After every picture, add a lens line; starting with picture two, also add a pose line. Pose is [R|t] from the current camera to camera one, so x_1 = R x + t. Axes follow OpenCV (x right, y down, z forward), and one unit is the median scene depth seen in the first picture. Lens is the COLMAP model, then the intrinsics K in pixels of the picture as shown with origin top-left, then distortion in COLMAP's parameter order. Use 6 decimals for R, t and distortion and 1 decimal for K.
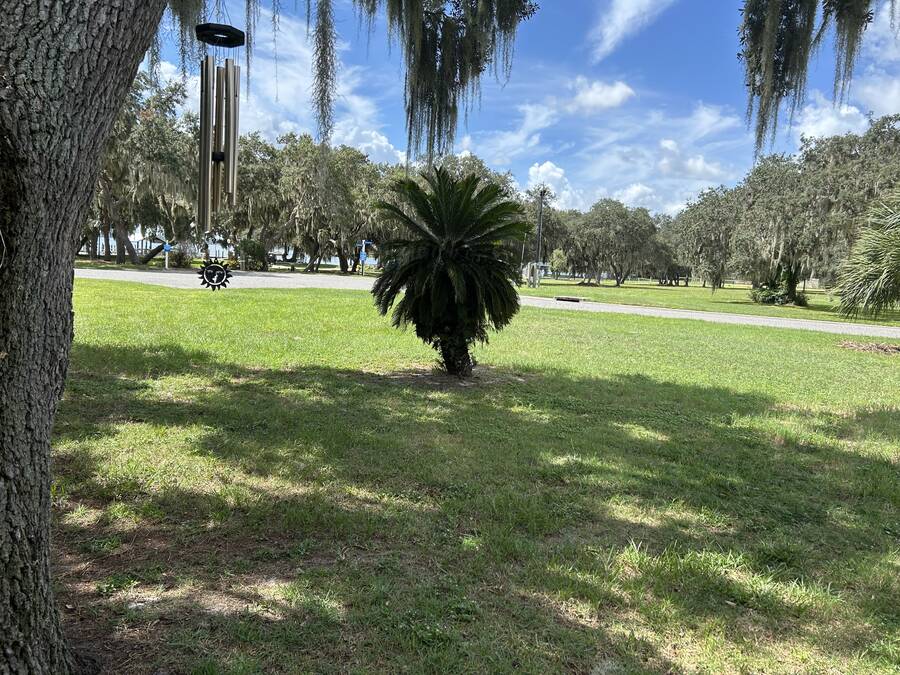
lens RADIAL K [[664.5, 0, 450.0], [0, 664.5, 337.5], [0, 0, 1]] dist [0.010732, 0.000820]
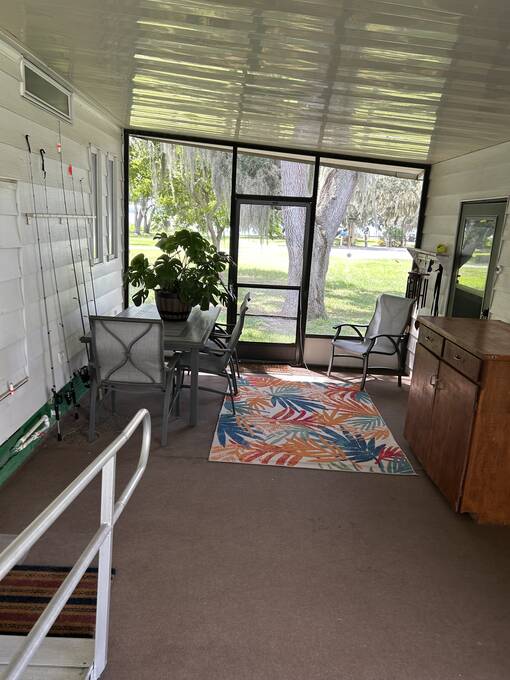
lens RADIAL K [[502.0, 0, 255.0], [0, 502.0, 340.0], [0, 0, 1]] dist [0.010732, 0.000820]
pose [[0.844217, 0.105286, -0.525560, 0.053149], [-0.060012, 0.992920, 0.102514, 0.009302], [0.532632, -0.055004, 0.844558, -0.127730]]
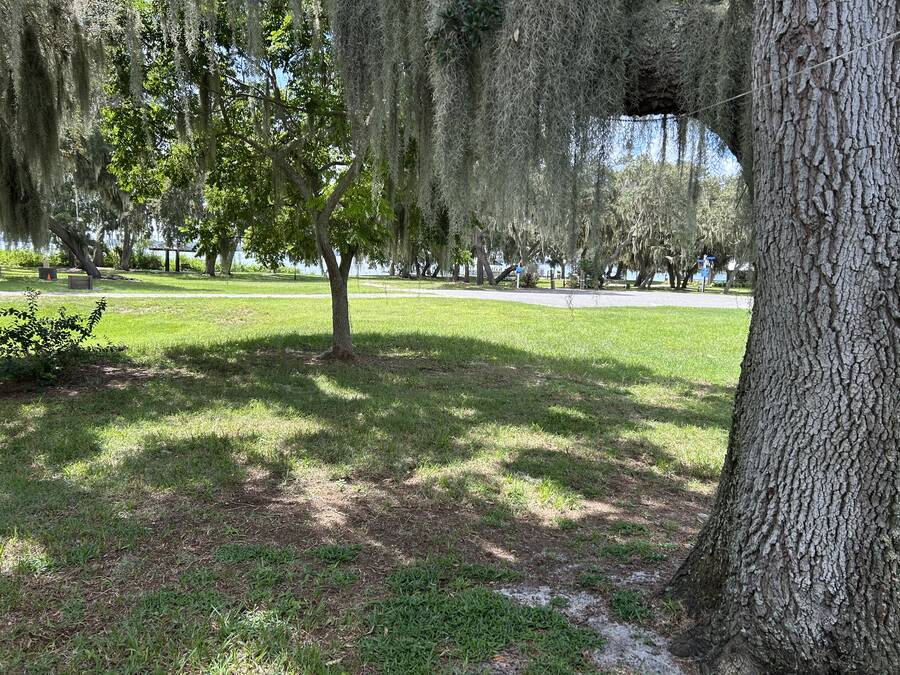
lens RADIAL K [[664.5, 0, 450.0], [0, 664.5, 337.5], [0, 0, 1]] dist [0.010732, 0.000820]
pose [[0.894856, 0.019057, -0.445948, -0.026069], [-0.030237, 0.999381, -0.017968, 0.000743], [0.445329, 0.029563, 0.894879, -0.025770]]
